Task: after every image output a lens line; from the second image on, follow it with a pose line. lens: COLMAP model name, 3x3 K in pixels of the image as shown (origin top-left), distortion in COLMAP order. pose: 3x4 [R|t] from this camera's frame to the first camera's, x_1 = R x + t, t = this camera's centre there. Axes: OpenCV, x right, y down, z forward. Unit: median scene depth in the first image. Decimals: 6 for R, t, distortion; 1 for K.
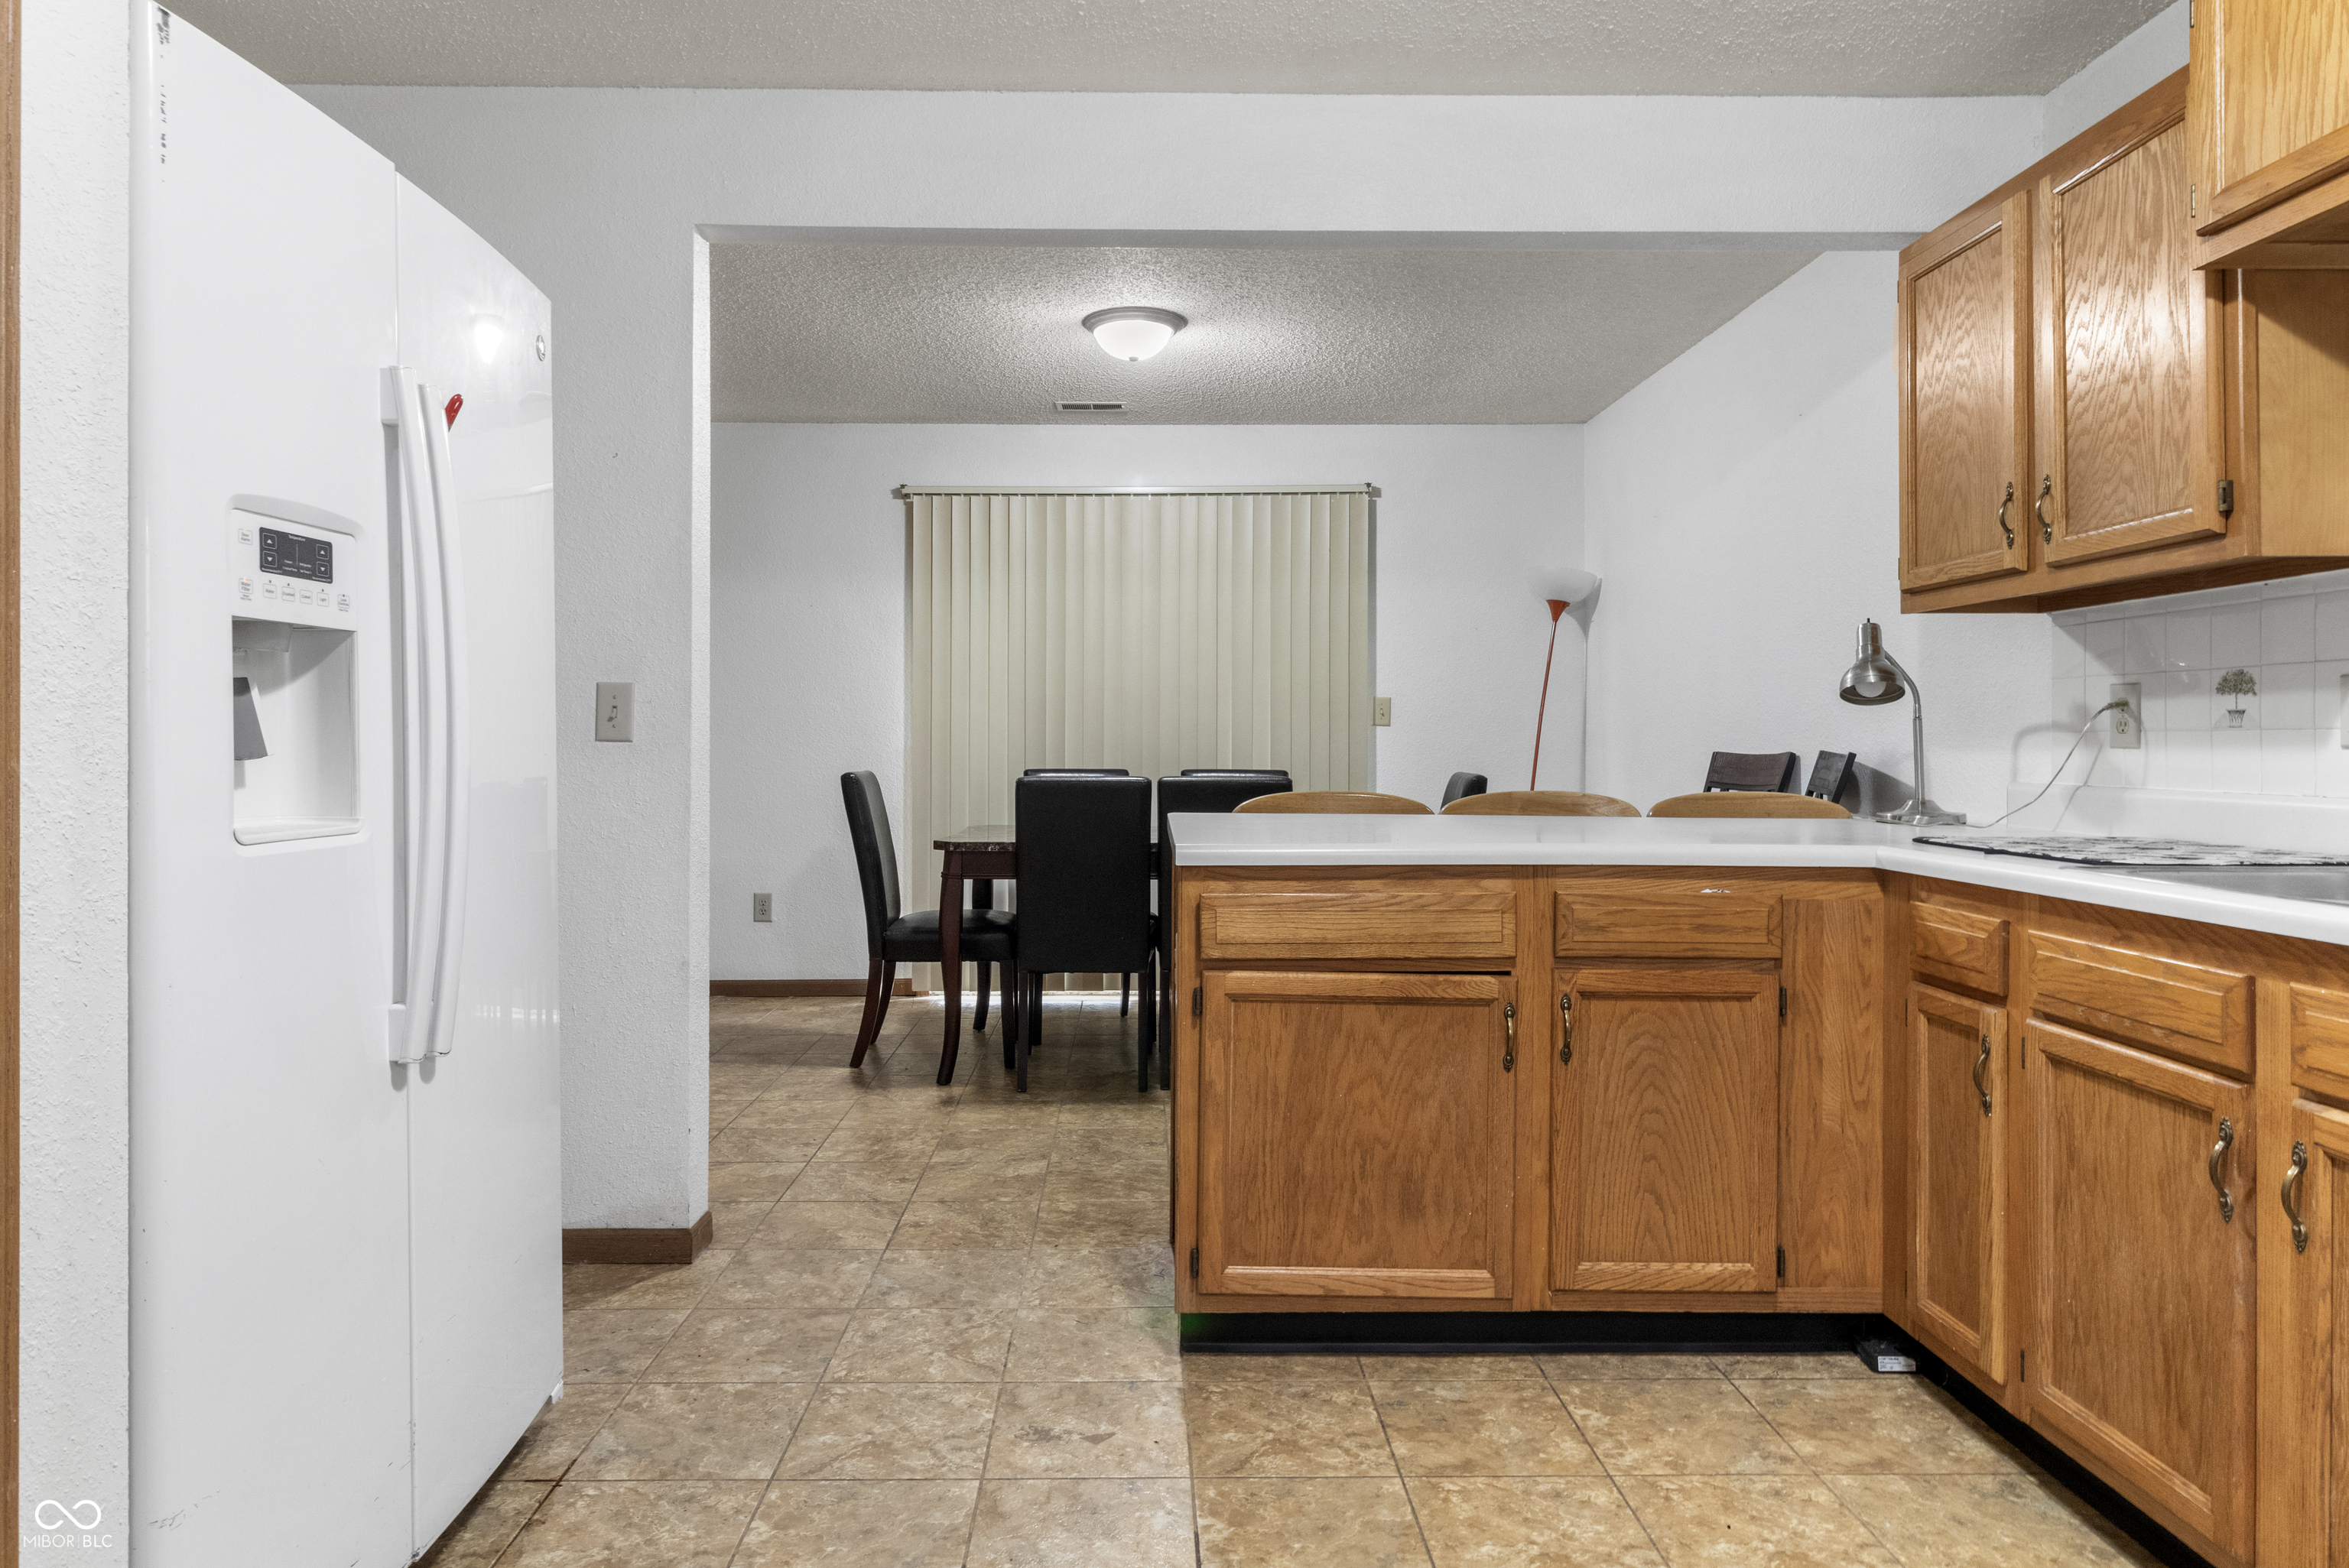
lens RADIAL K [[1413.8, 0, 1132.4], [0, 1413.8, 734.7], [0, 0, 1]] dist [-0.003314, 0.000958]
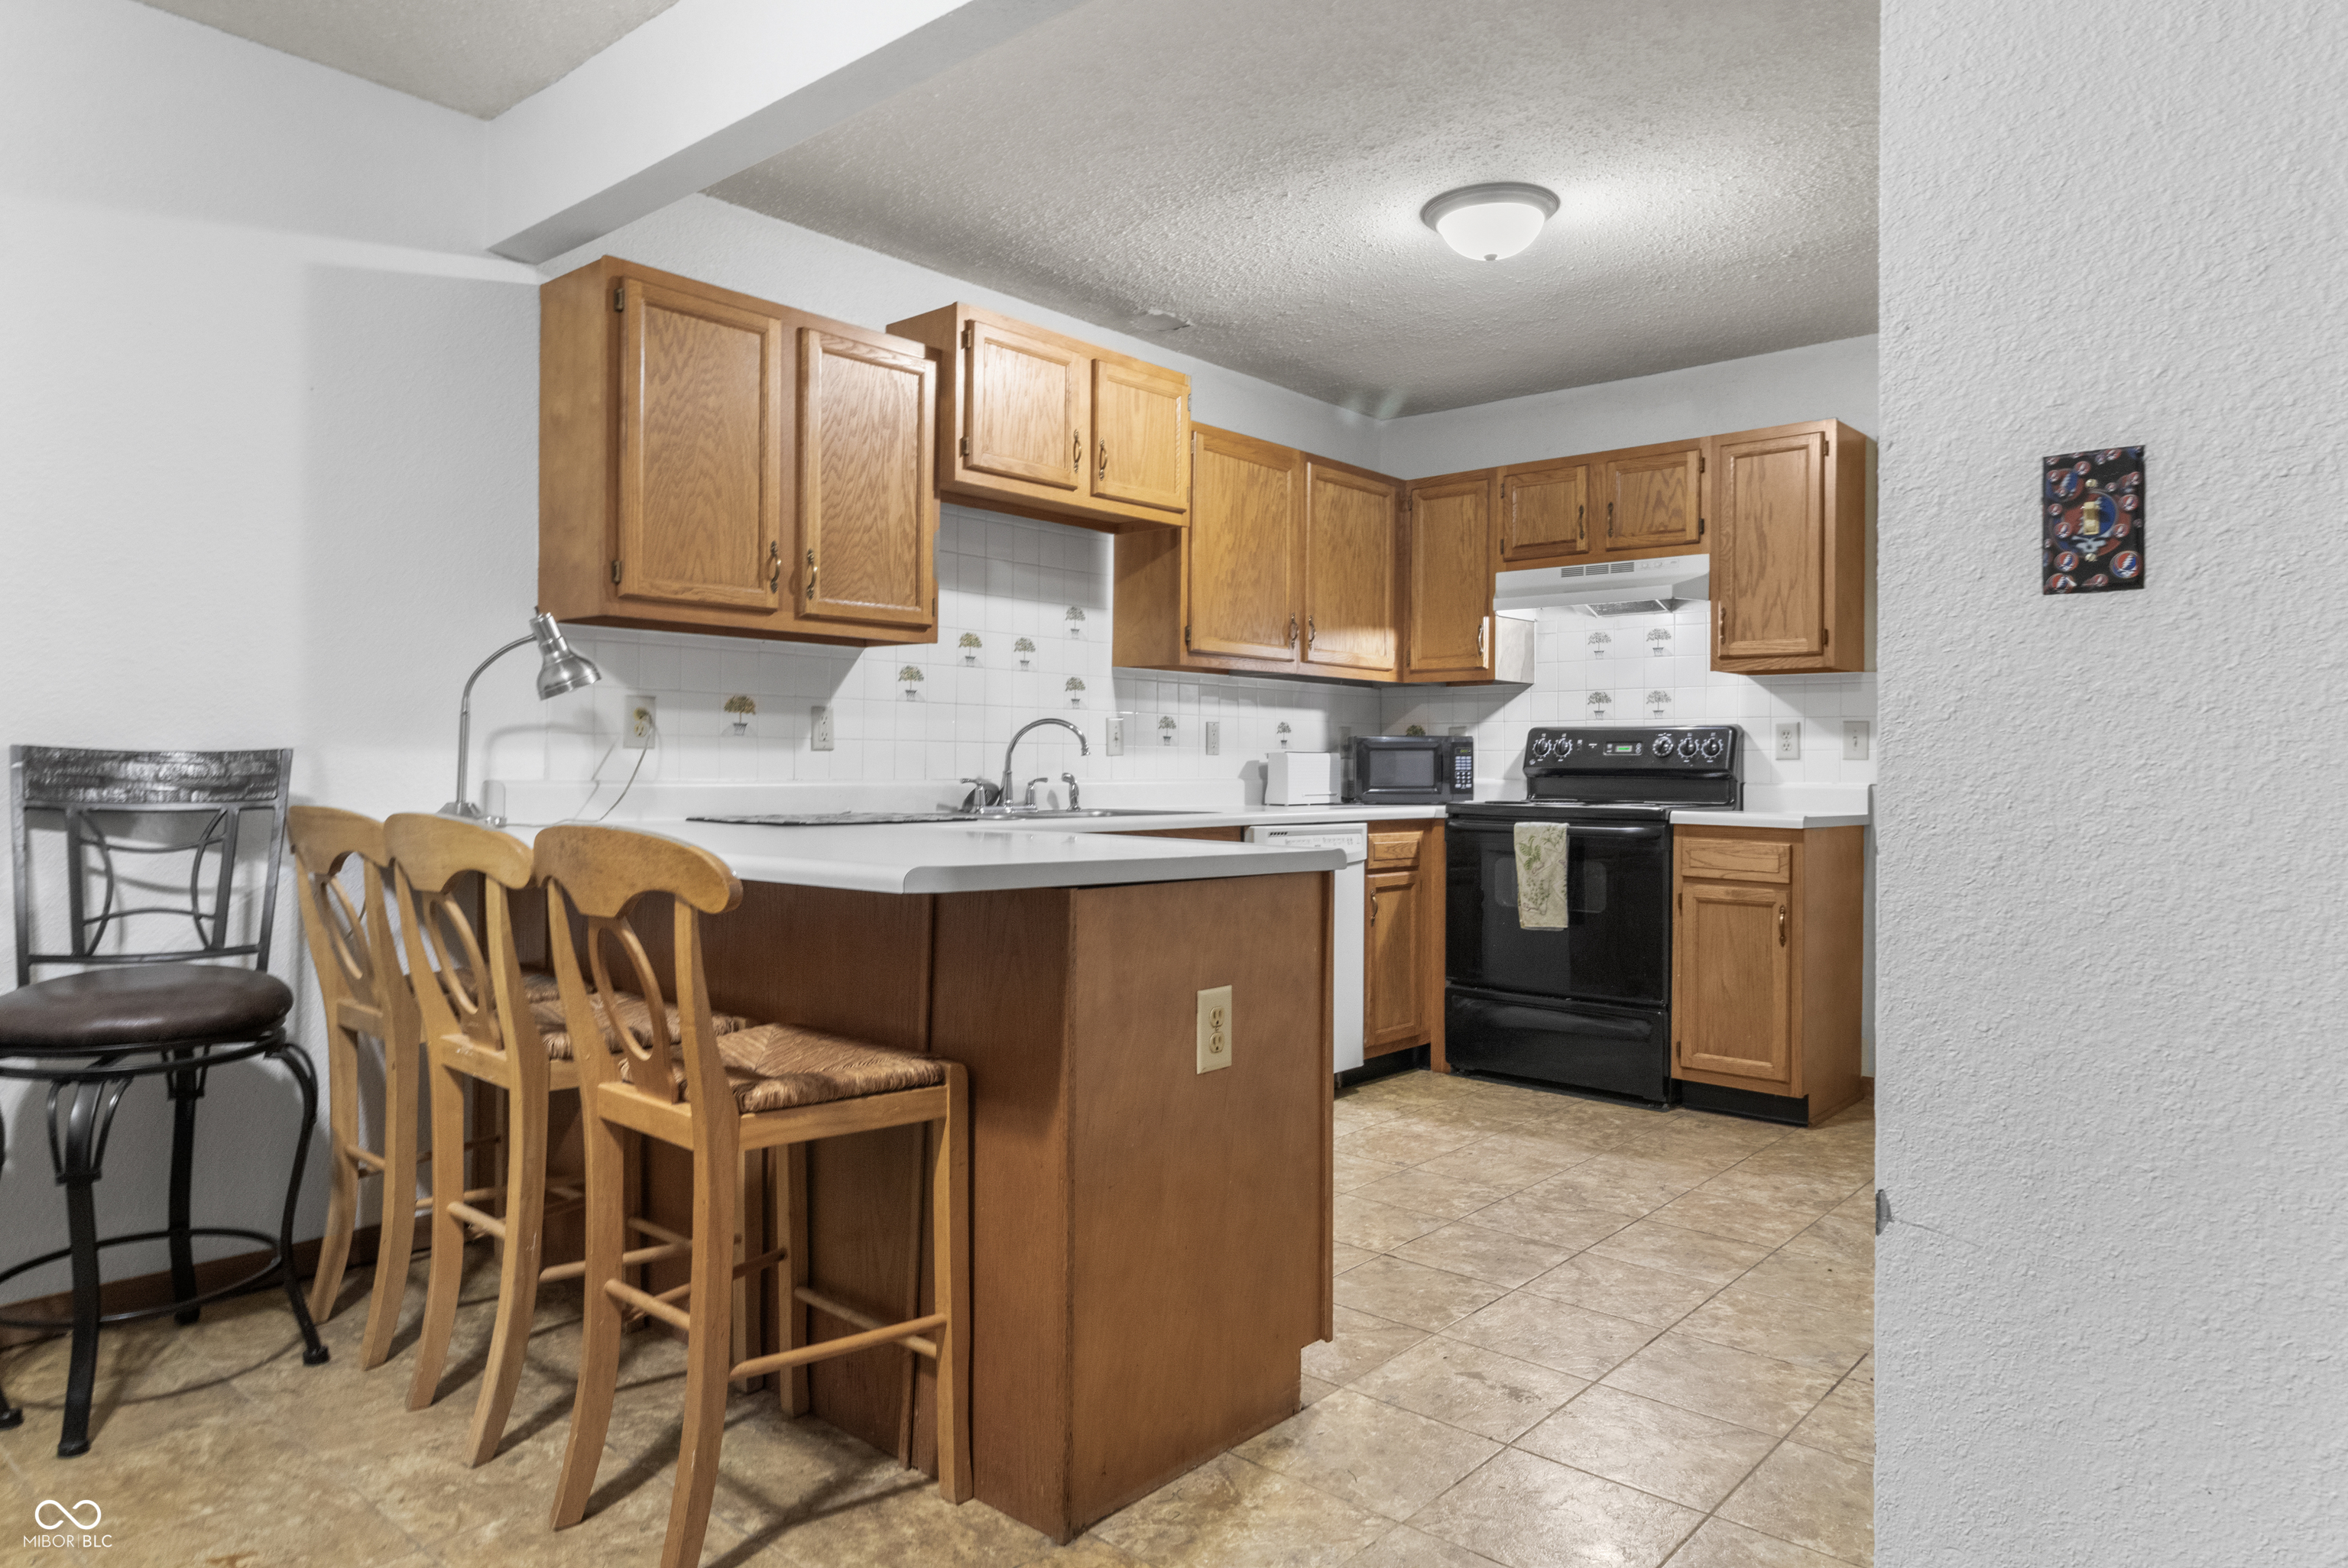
lens RADIAL K [[1443.1, 0, 1164.2], [0, 1443.1, 752.0], [0, 0, 1]] dist [-0.005123, 0.002015]
pose [[-0.757798, -0.003327, 0.652480, -0.554822], [-0.014953, 0.999813, -0.012269, 0.025496], [-0.652318, -0.019054, -0.757706, 1.948716]]
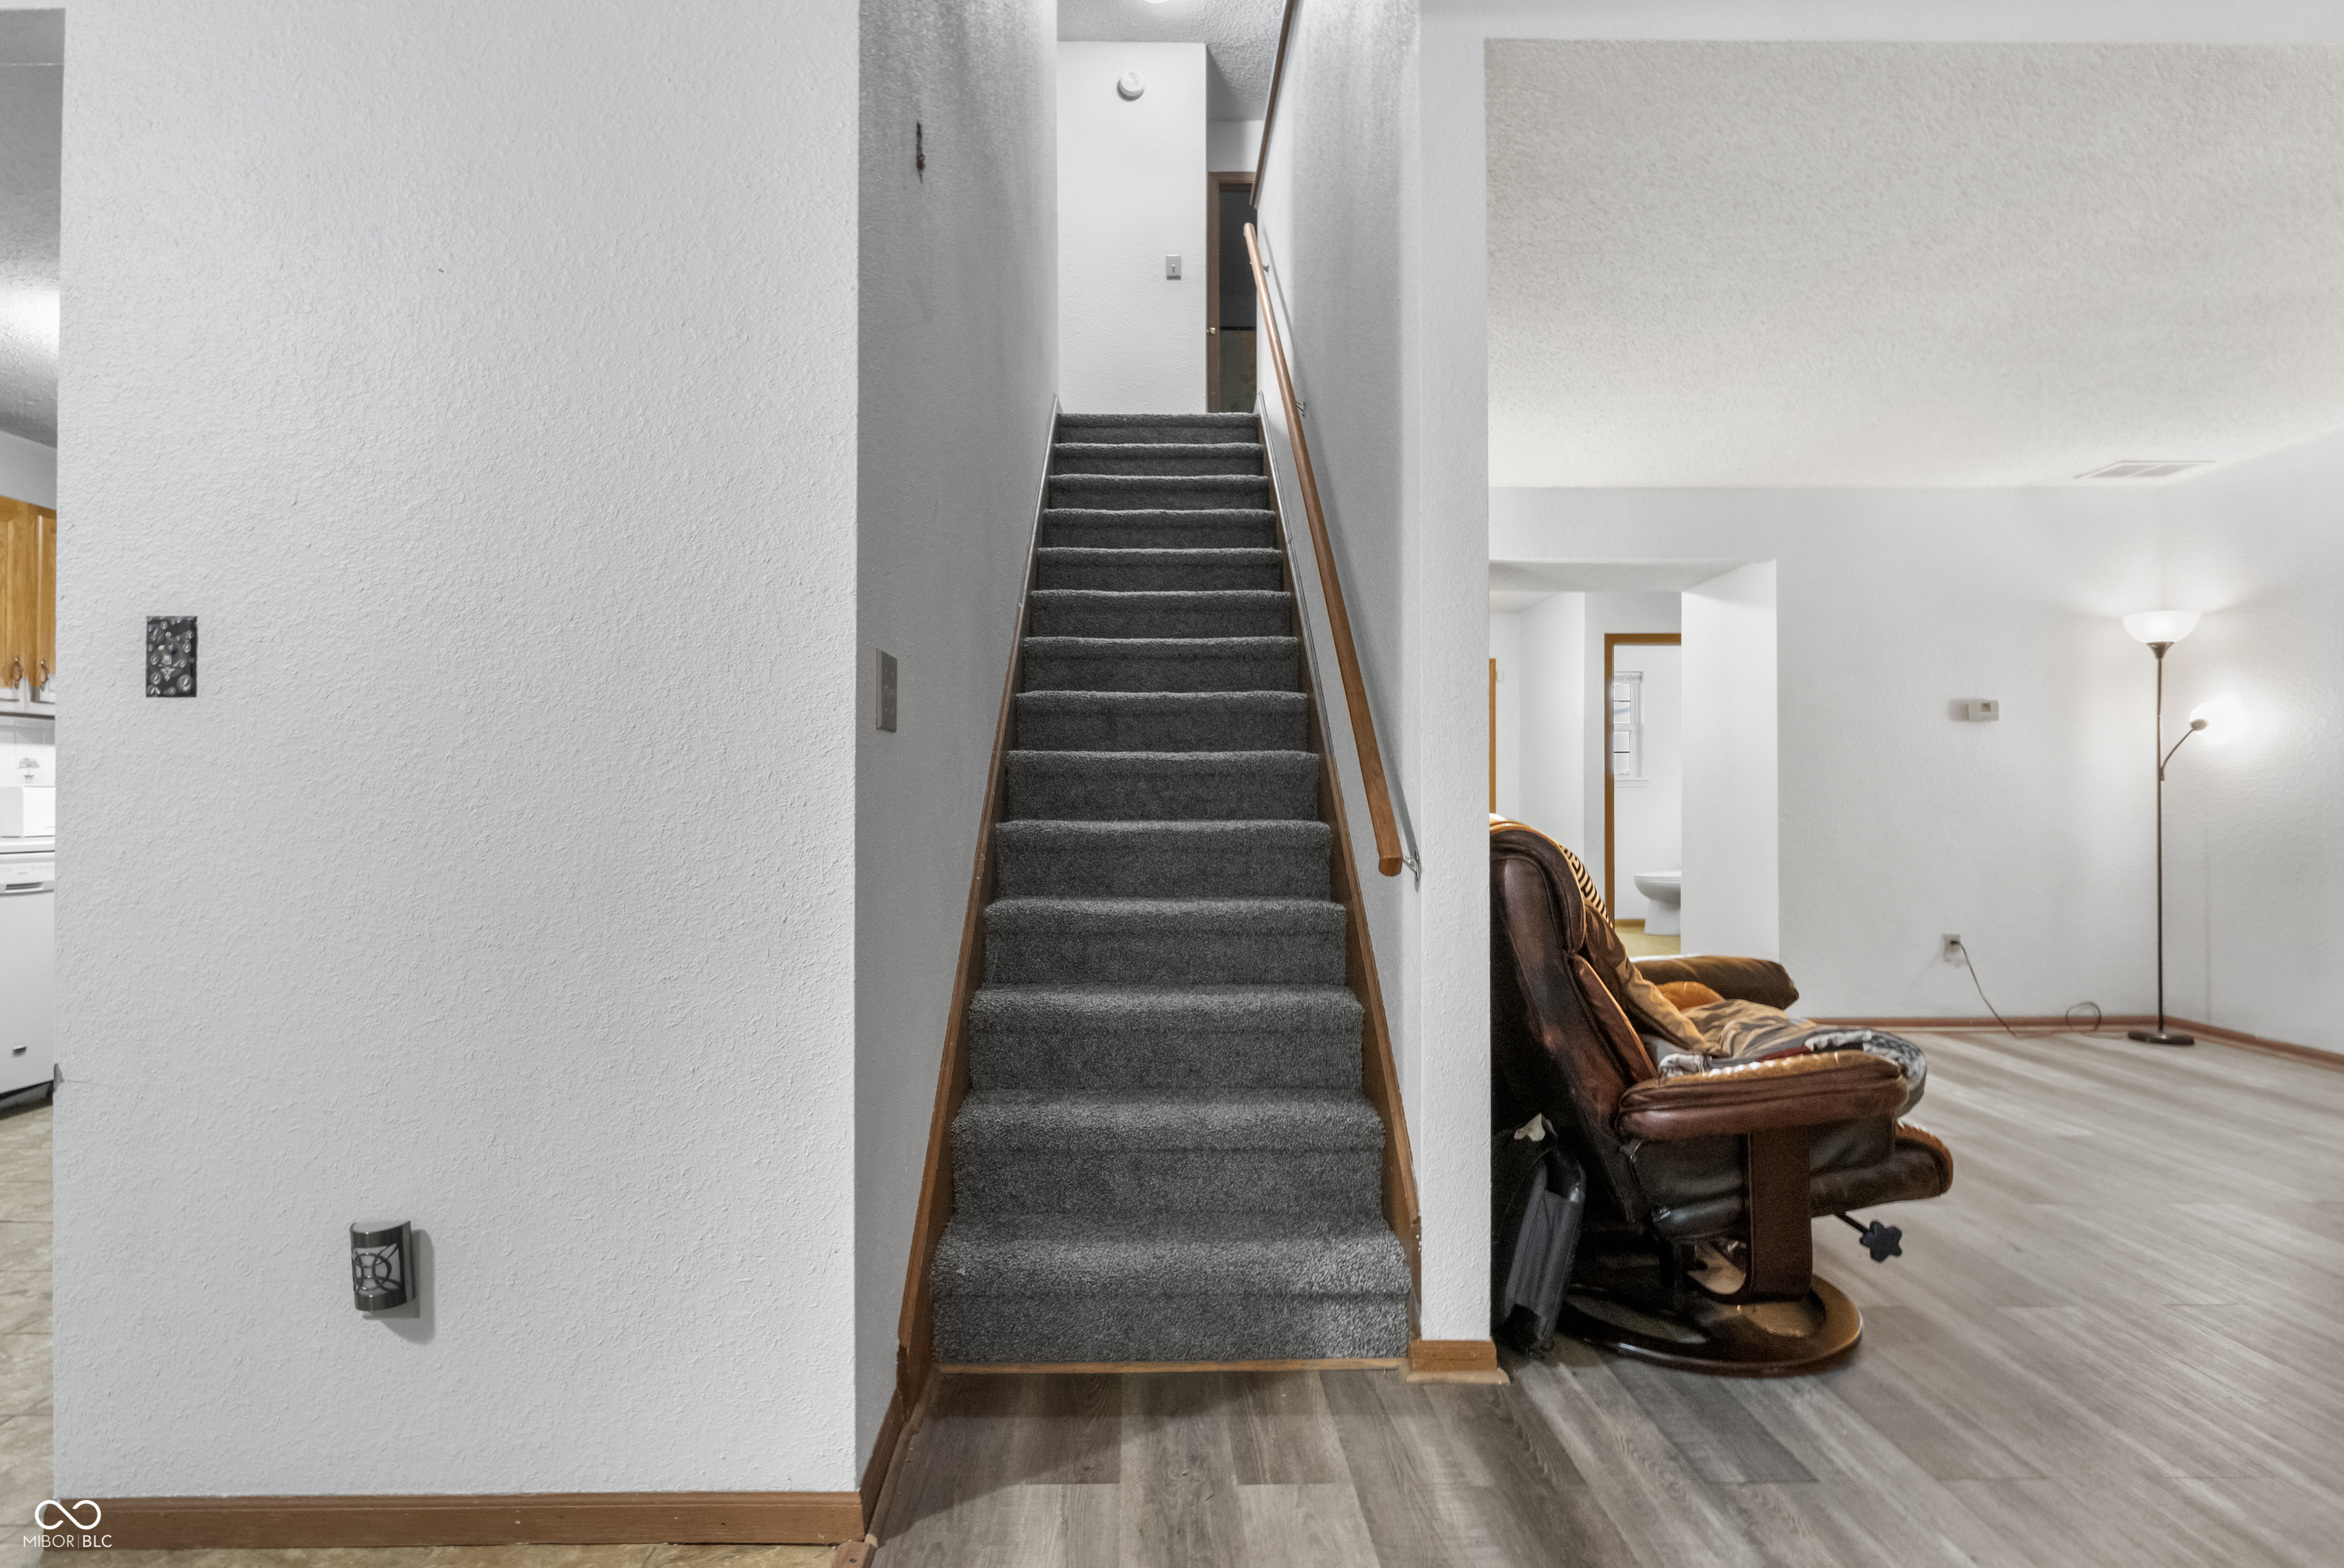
lens RADIAL K [[1160.7, 0, 1167.1], [0, 1160.7, 789.2], [0, 0, 1]] dist [0.003592, -0.002764]
pose [[-0.999731, -0.003550, -0.022907, -1.069700], [-0.003209, 0.999884, -0.014898, 0.022789], [0.022957, -0.014820, -0.999627, 2.076879]]
